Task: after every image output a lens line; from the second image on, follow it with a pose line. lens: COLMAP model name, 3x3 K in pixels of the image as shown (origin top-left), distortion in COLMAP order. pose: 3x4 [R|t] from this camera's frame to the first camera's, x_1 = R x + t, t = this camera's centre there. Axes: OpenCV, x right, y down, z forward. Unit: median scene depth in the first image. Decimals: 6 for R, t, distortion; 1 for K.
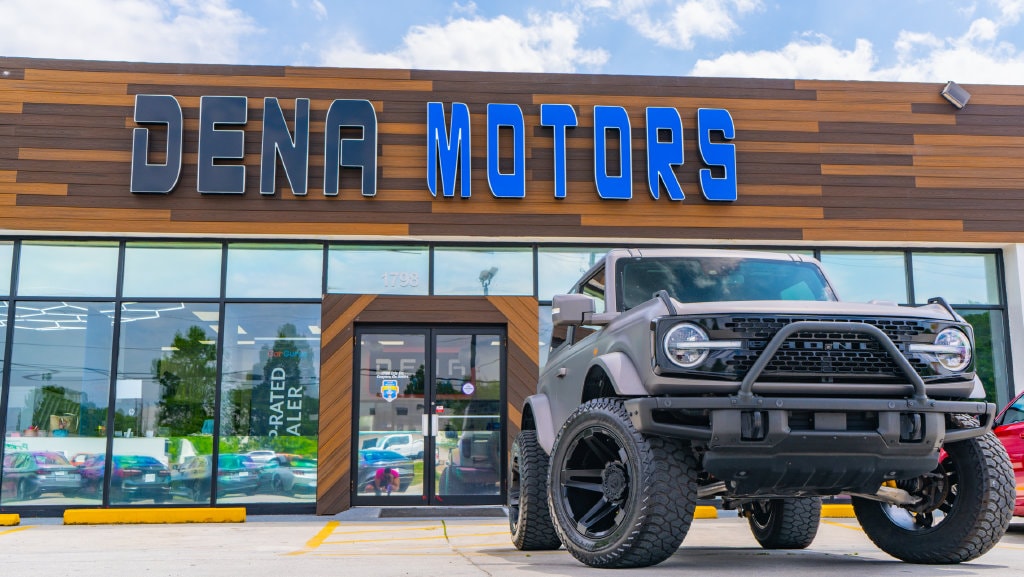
lens RADIAL K [[1154.3, 0, 512.0], [0, 1154.3, 288.5], [0, 0, 1]] dist [0.015039, 0.006190]
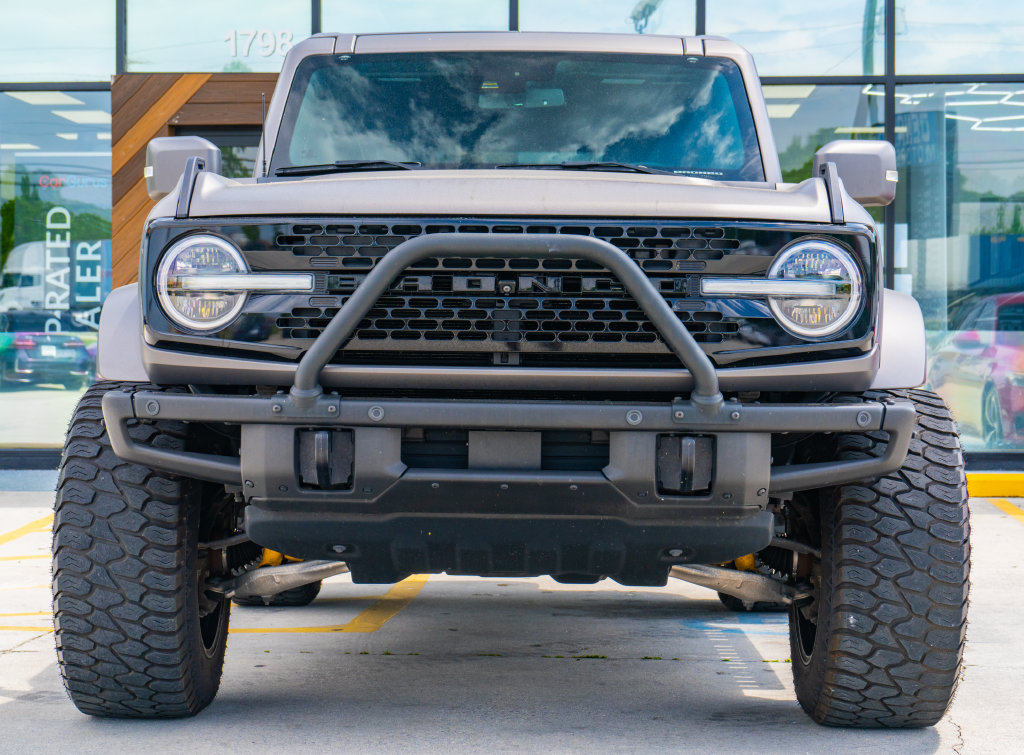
lens RADIAL K [[1990.1, 0, 511.2], [0, 1990.1, 380.0], [0, 0, 1]] dist [0.021185, 0.289123]
pose [[0.988056, 0.015538, -0.153308, 0.387462], [0.013297, 0.982594, 0.185288, -0.057889], [0.153519, -0.185114, 0.970652, 0.224857]]
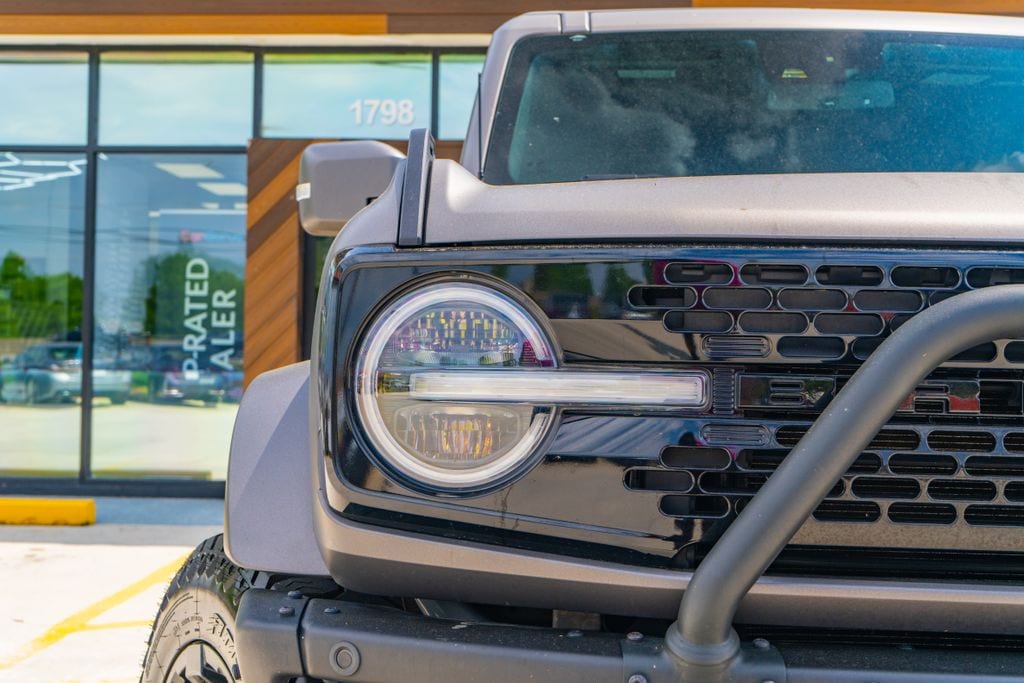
lens RADIAL K [[1374.2, 0, 521.9], [0, 1374.2, 346.1], [0, 0, 1]] dist [0.093765, 0.006900]
pose [[0.988327, 0.023912, -0.150462, 0.196586], [-0.000410, 0.988020, 0.154327, 0.002038], [0.152350, -0.152463, 0.976496, 0.729671]]
